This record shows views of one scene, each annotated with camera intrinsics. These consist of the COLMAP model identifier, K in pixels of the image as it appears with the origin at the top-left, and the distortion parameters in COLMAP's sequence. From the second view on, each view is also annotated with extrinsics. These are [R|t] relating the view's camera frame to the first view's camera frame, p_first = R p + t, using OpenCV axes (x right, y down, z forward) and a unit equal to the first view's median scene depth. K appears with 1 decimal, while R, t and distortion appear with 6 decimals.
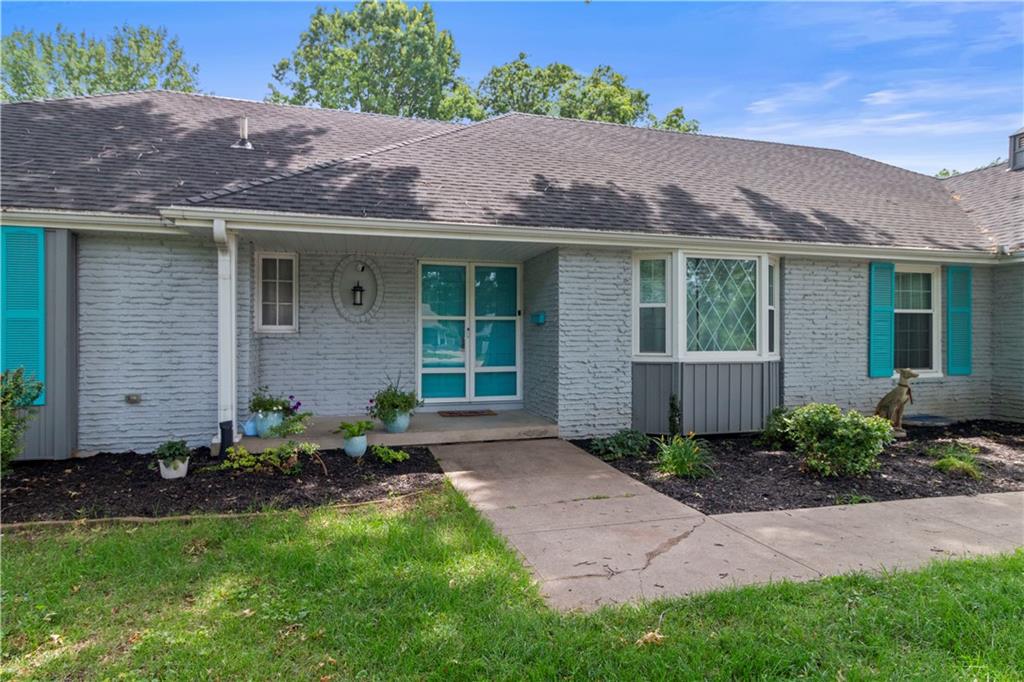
lens RADIAL K [[585.3, 0, 512.0], [0, 585.3, 341.0], [0, 0, 1]] dist [0.001414, 0.000013]
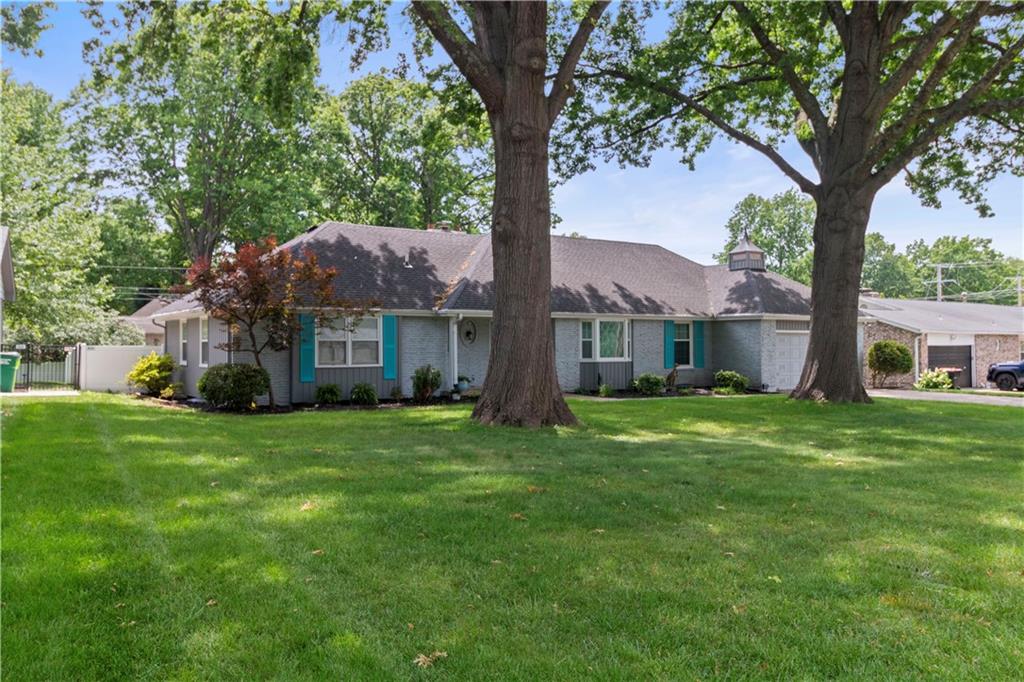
lens RADIAL K [[804.1, 0, 512.0], [0, 804.1, 341.0], [0, 0, 1]] dist [-0.000100, -0.000034]
pose [[0.949797, 0.003955, 0.312842, -1.059094], [-0.006784, 0.999945, 0.007956, -0.073866], [-0.312794, -0.009679, 0.949772, -2.014838]]
